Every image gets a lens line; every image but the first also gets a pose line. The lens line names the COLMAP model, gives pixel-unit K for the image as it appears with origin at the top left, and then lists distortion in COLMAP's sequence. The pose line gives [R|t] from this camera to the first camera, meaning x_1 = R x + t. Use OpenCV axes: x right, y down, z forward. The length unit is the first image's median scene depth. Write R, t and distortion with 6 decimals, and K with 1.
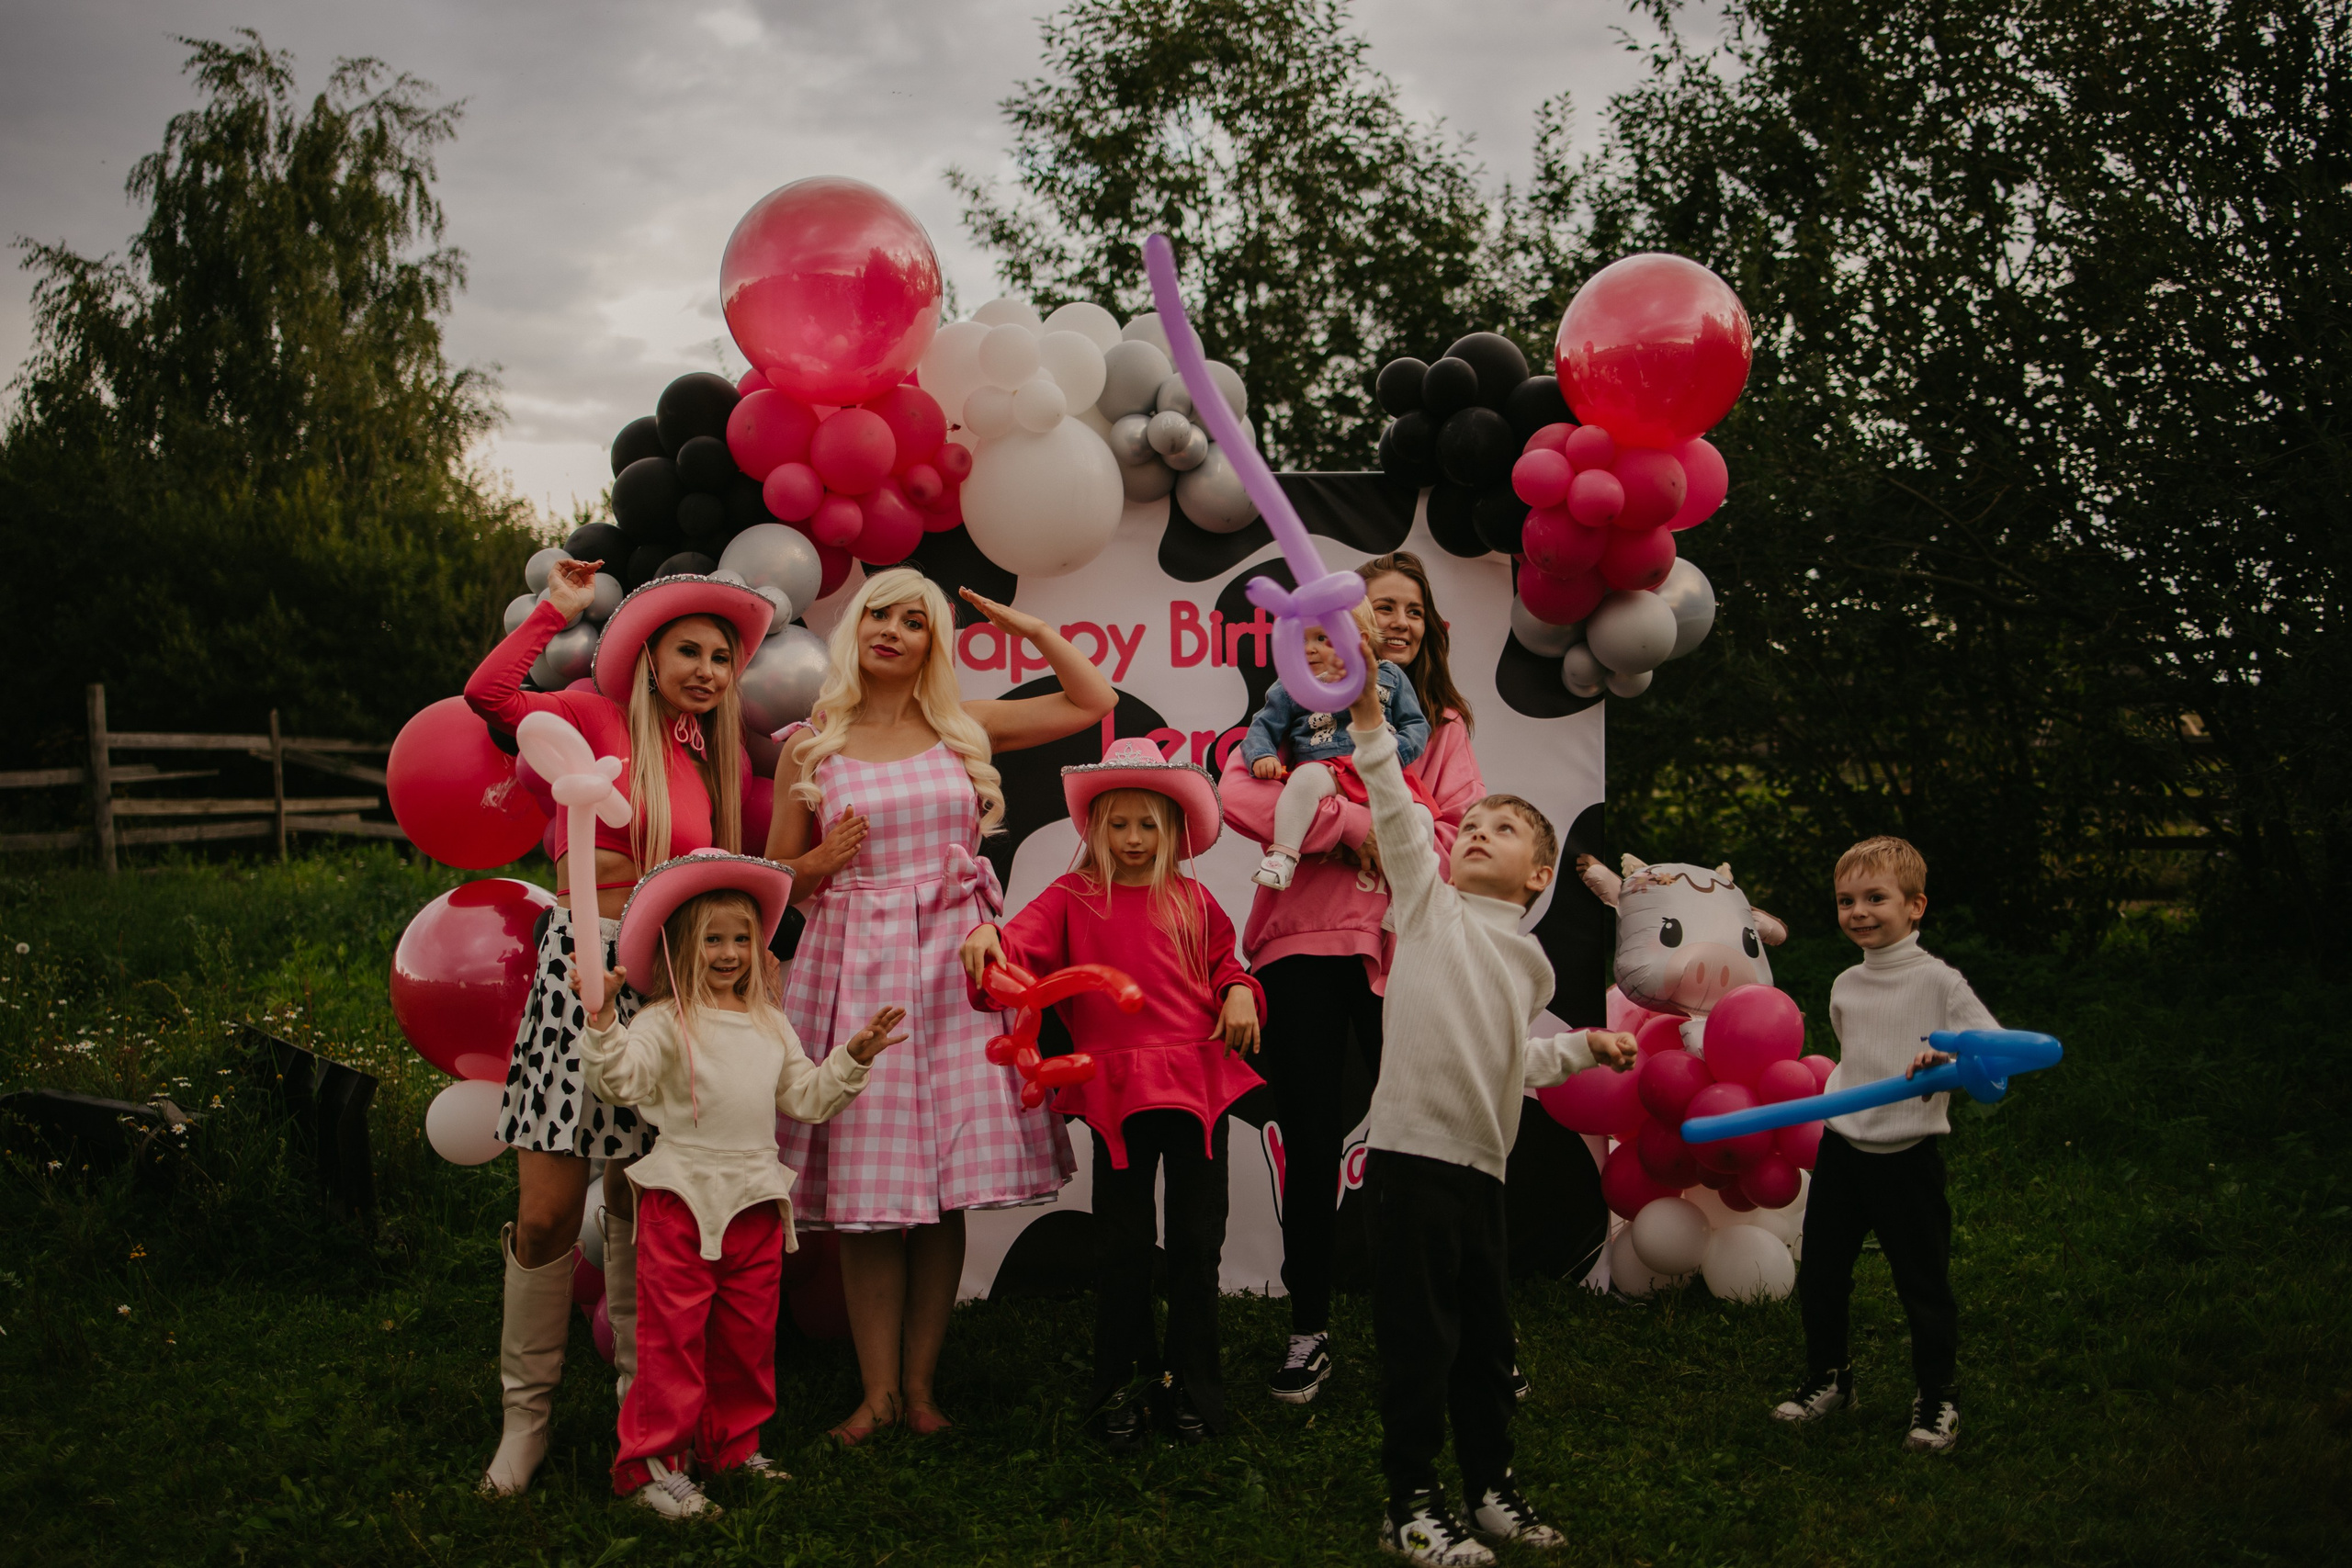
lens RADIAL K [[2443.9, 0, 1182.1], [0, 2443.9, 785.4], [0, 0, 1]] dist [-0.025736, 0.000000]
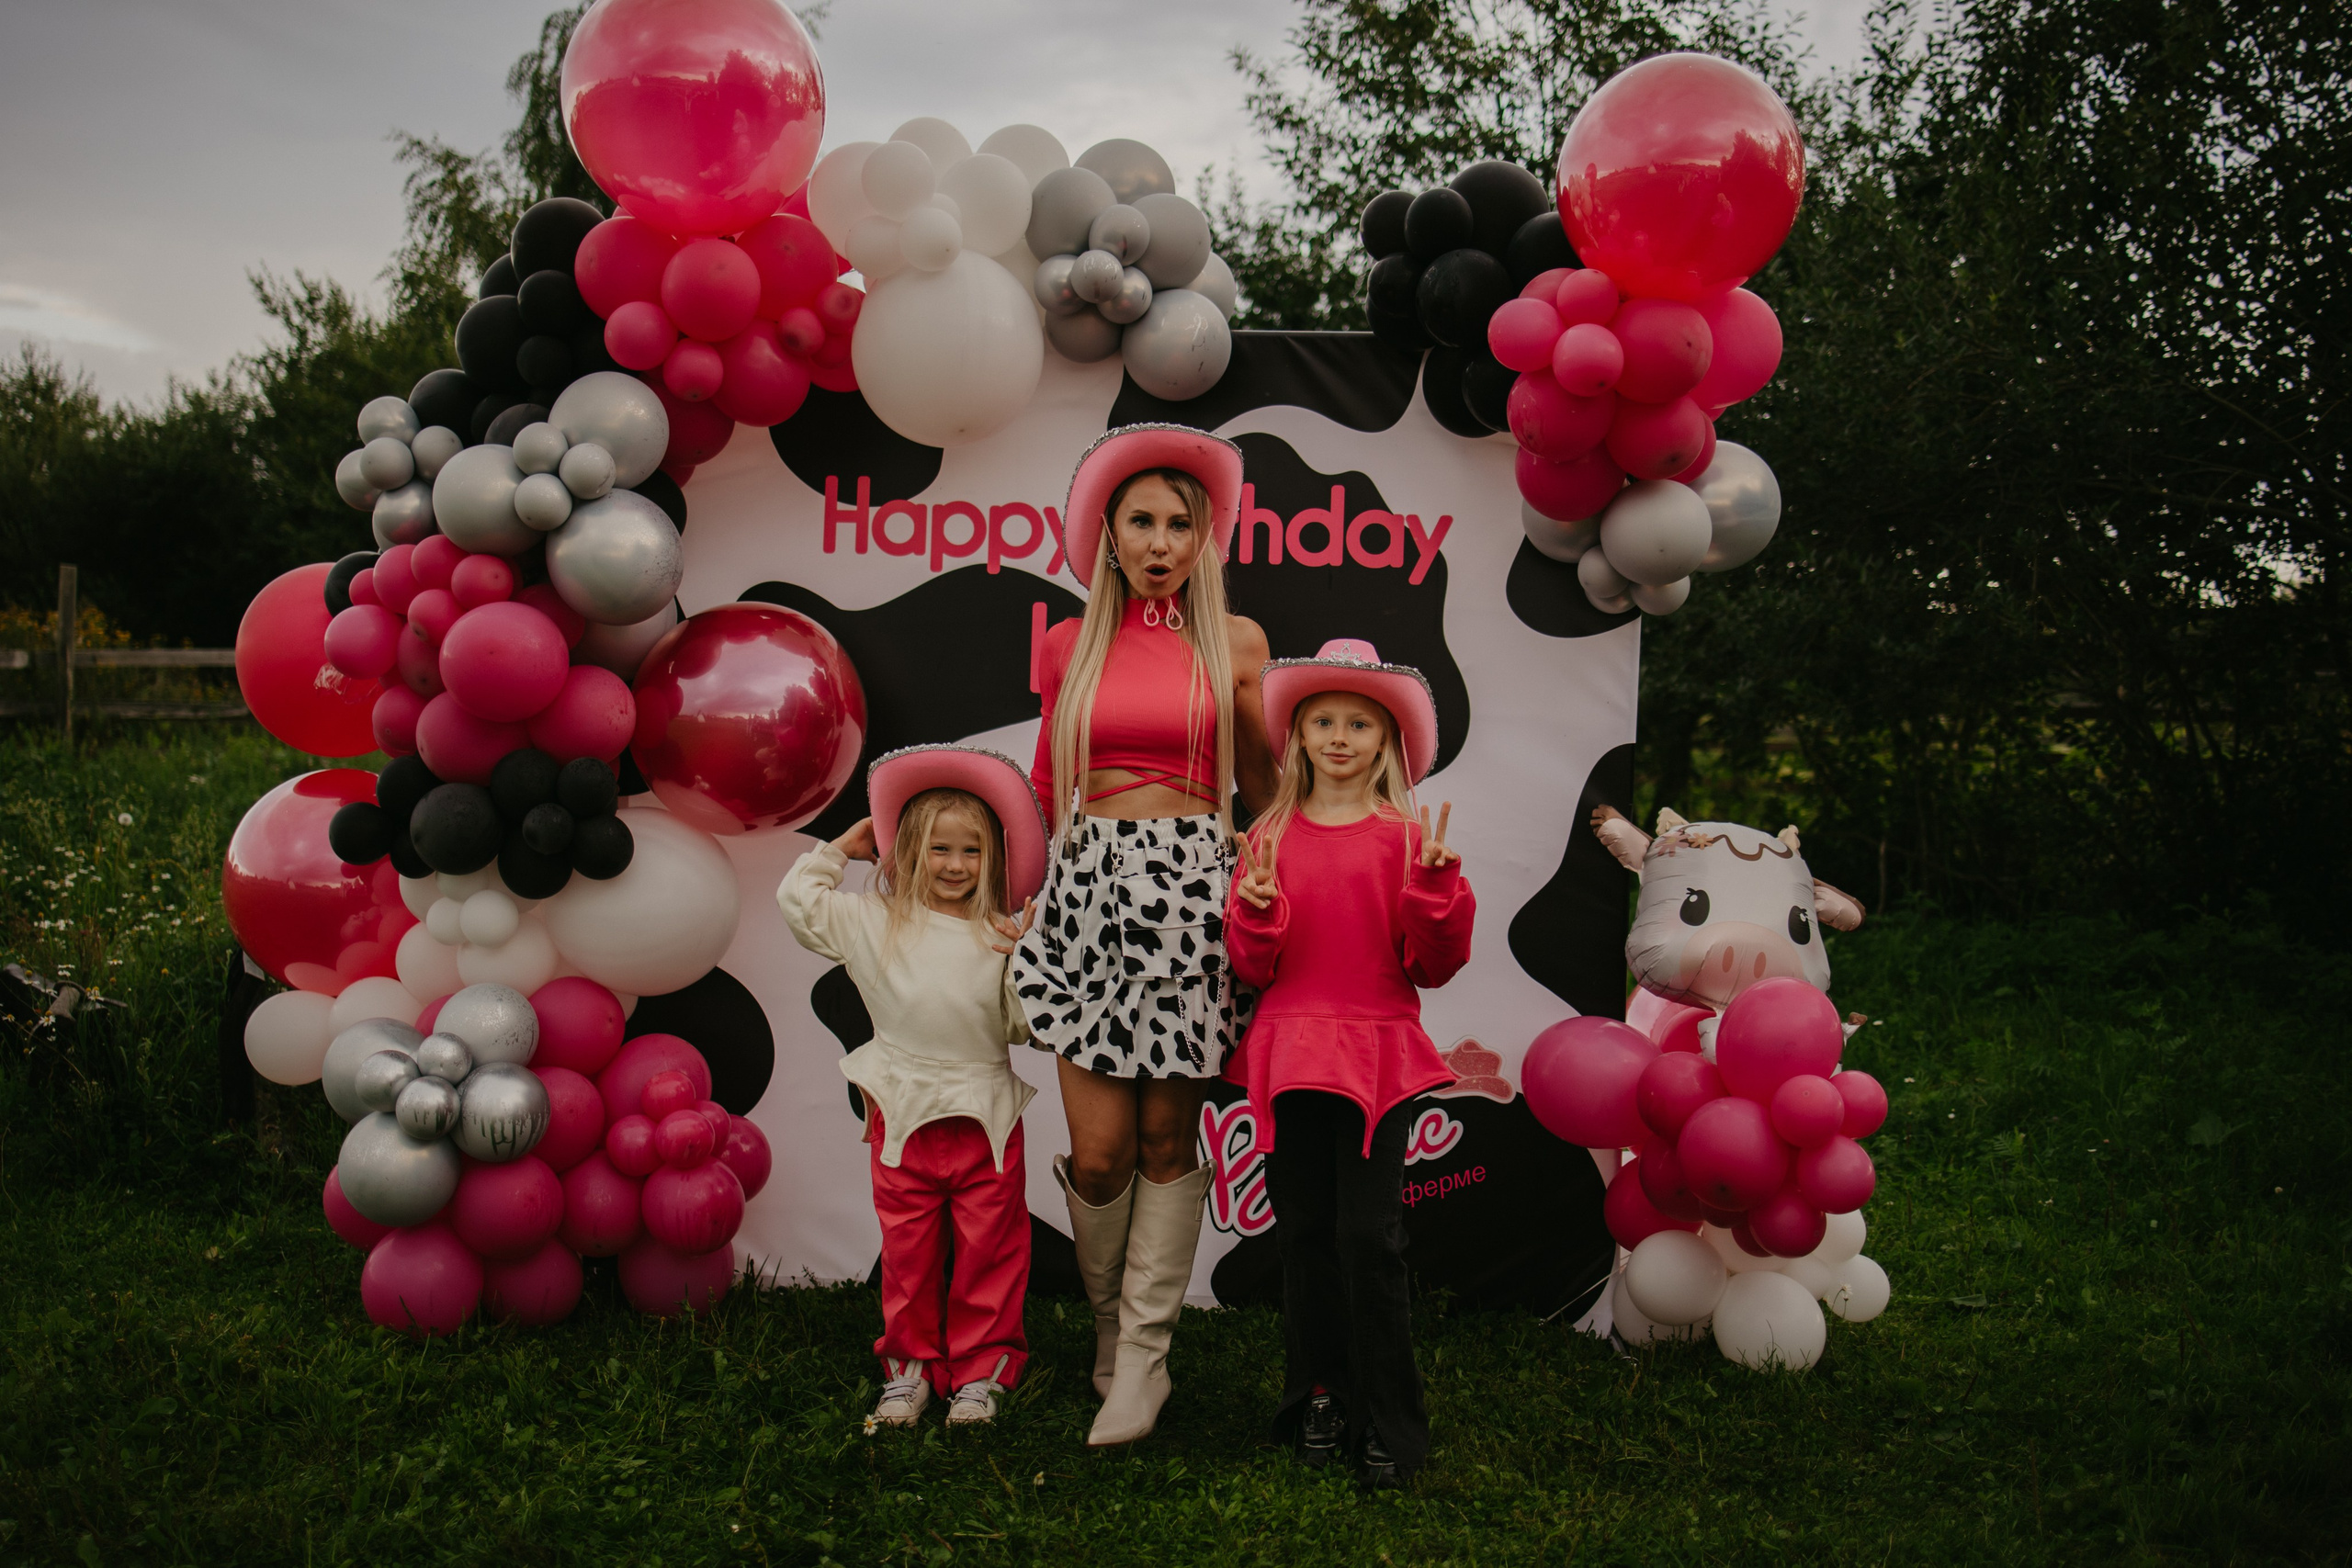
lens RADIAL K [[2443.9, 0, 1158.5], [0, 2443.9, 782.8], [0, 0, 1]] dist [-0.025736, 0.000000]
pose [[0.983516, 0.050336, -0.173676, 0.162119], [-0.045039, 0.998396, 0.034311, -0.000764], [0.175124, -0.025924, 0.984205, 0.169496]]
